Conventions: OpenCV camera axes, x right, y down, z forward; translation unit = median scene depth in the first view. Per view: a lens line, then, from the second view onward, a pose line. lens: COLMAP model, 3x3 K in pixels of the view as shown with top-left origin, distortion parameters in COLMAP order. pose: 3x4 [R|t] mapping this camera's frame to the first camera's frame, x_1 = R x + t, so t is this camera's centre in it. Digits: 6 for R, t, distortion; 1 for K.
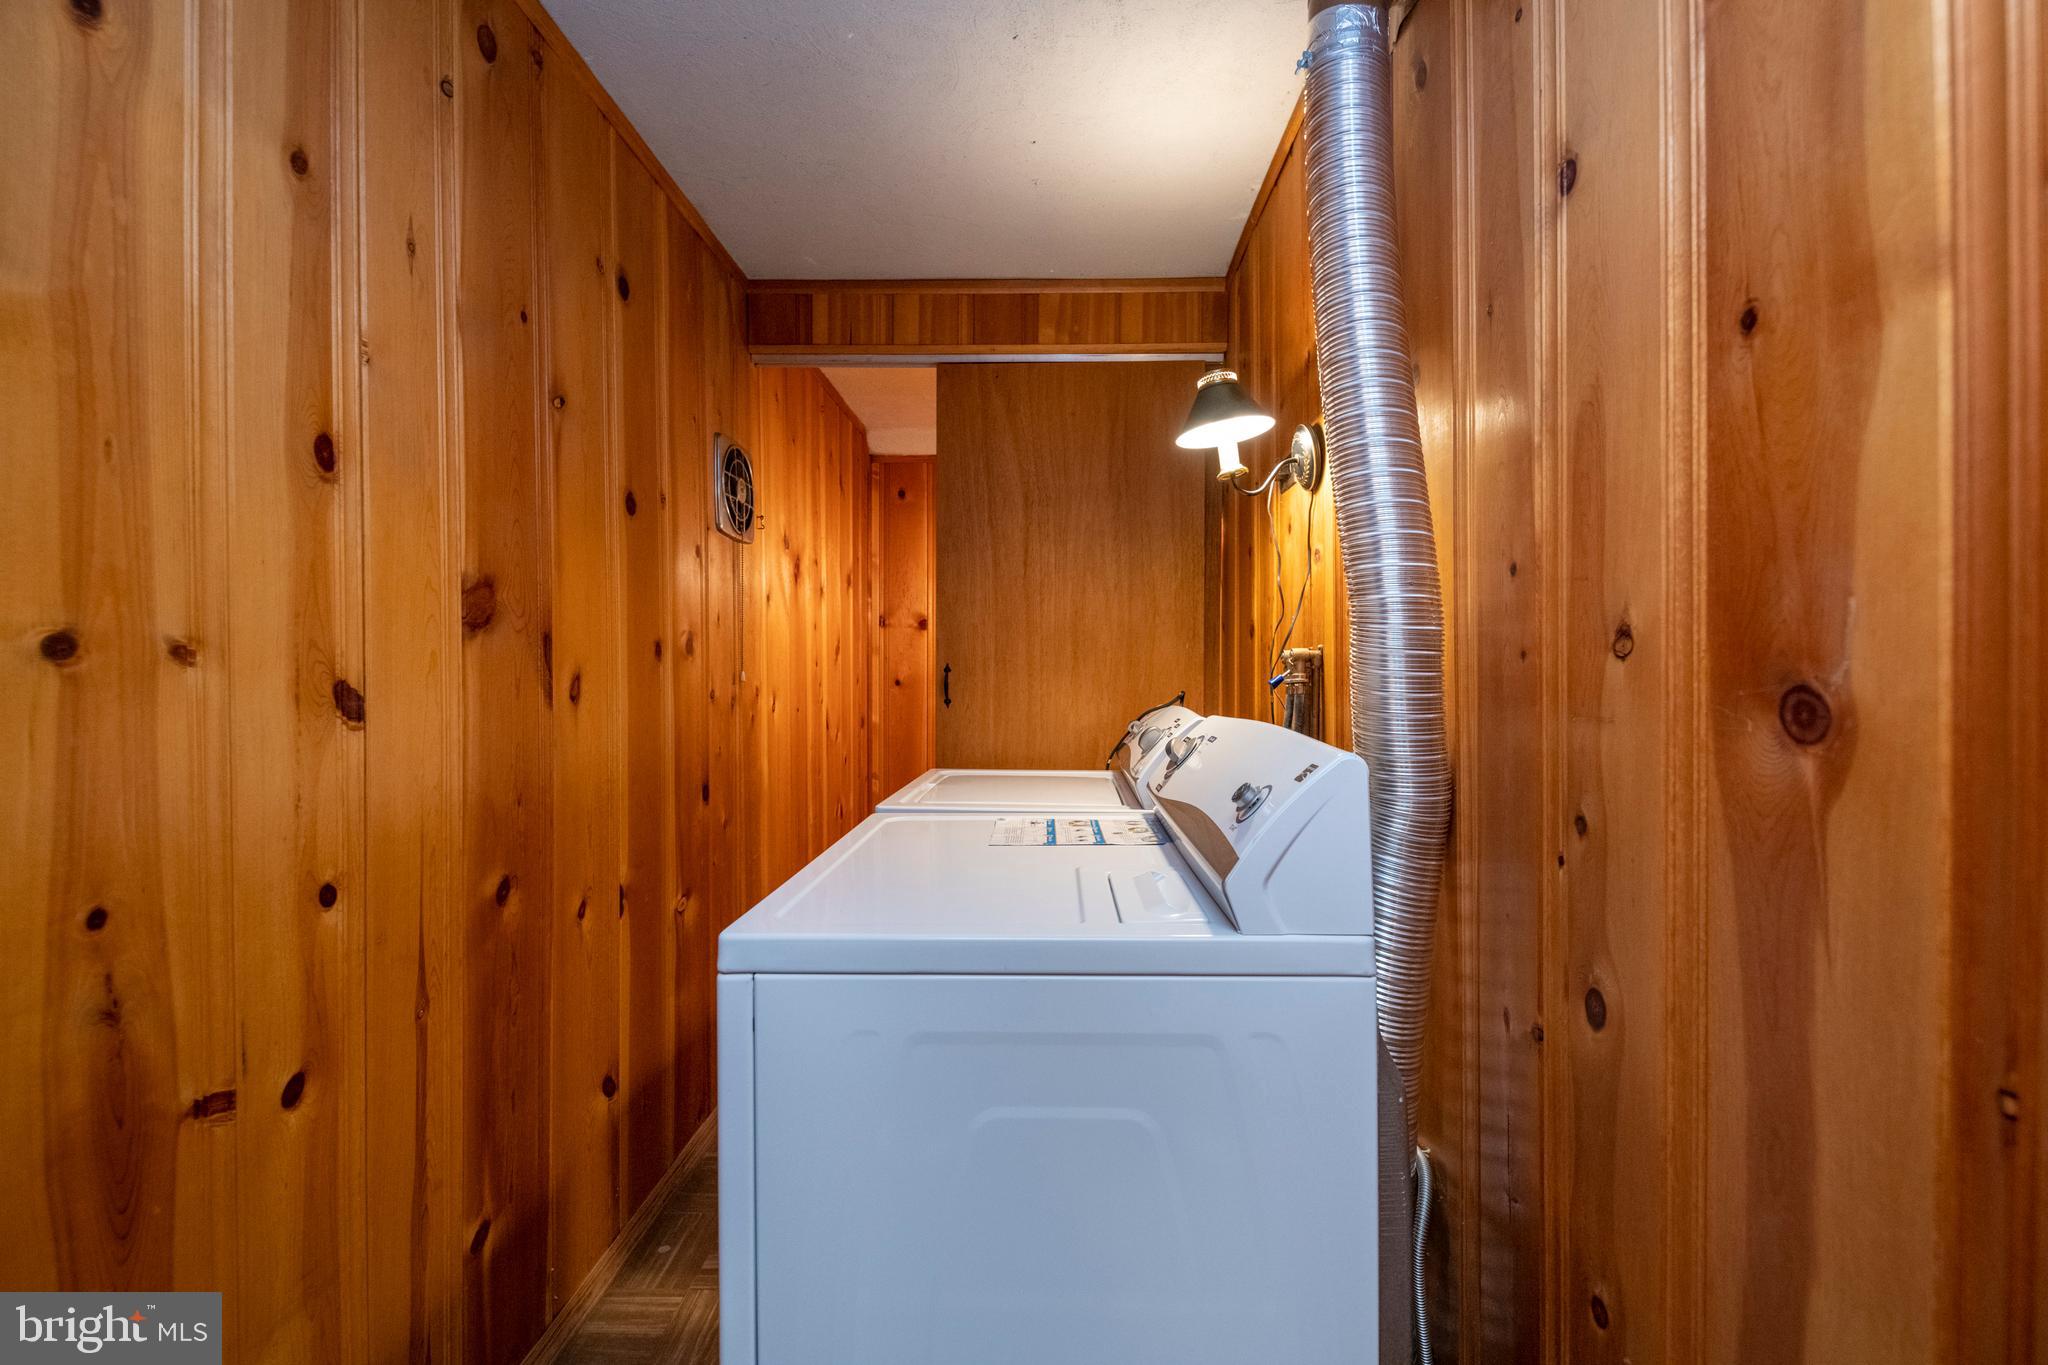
lens RADIAL K [[872.0, 0, 1029.8], [0, 872.0, 674.3], [0, 0, 1]] dist [0.008745, -0.004386]
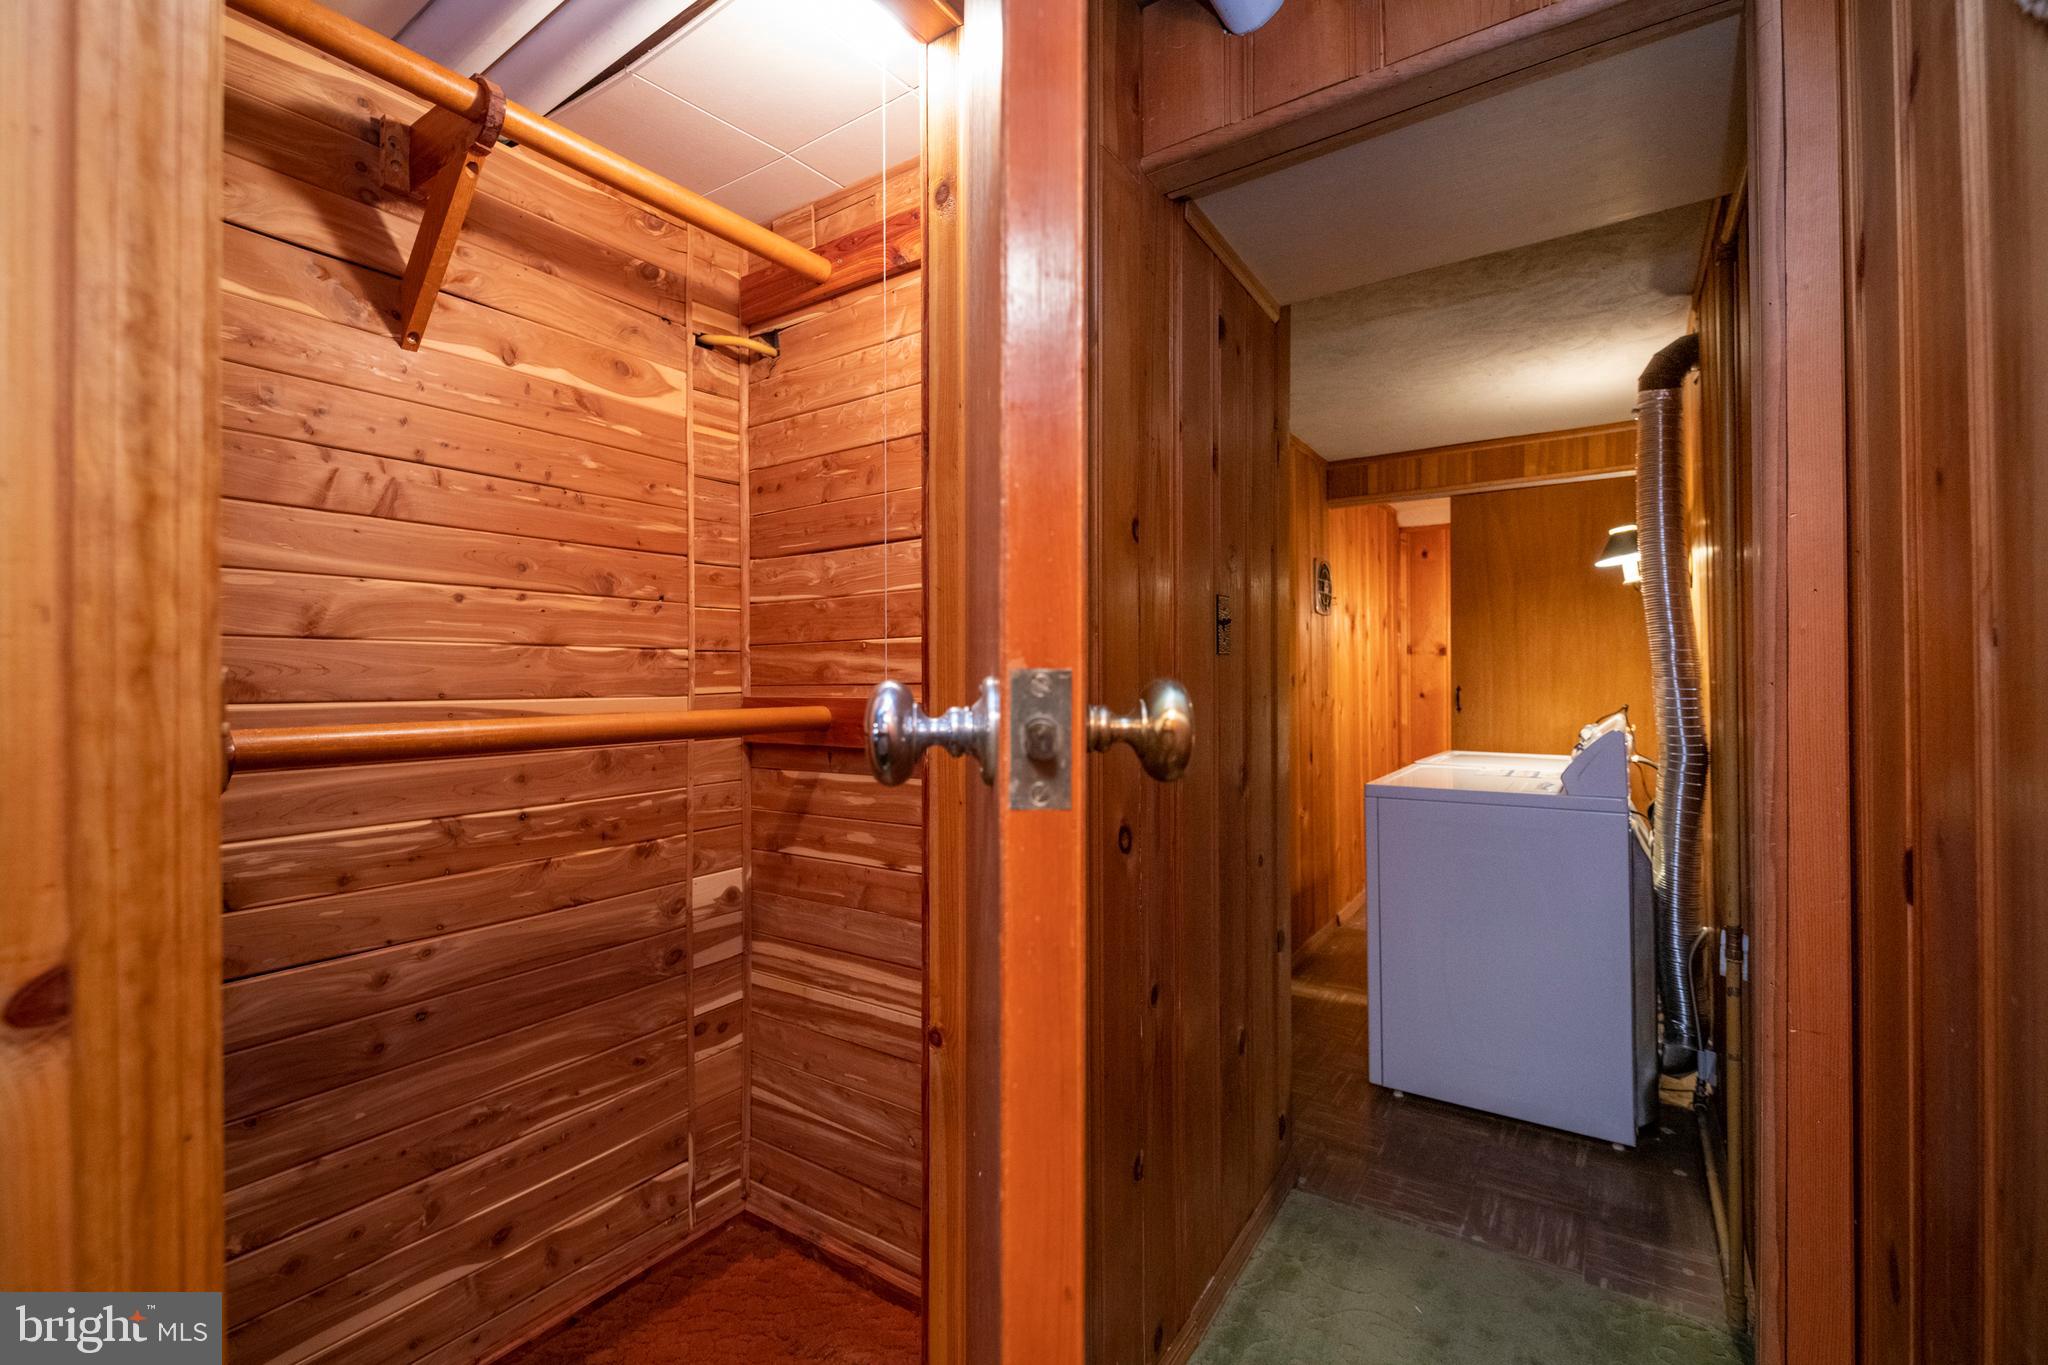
lens RADIAL K [[872.0, 0, 1026.4], [0, 872.0, 673.3], [0, 0, 1]] dist [0.008745, -0.004386]
pose [[0.841901, -0.005351, -0.539606, 0.087462], [0.000860, 0.999963, -0.008573, -0.018963], [0.539632, 0.006754, 0.841874, -0.656623]]
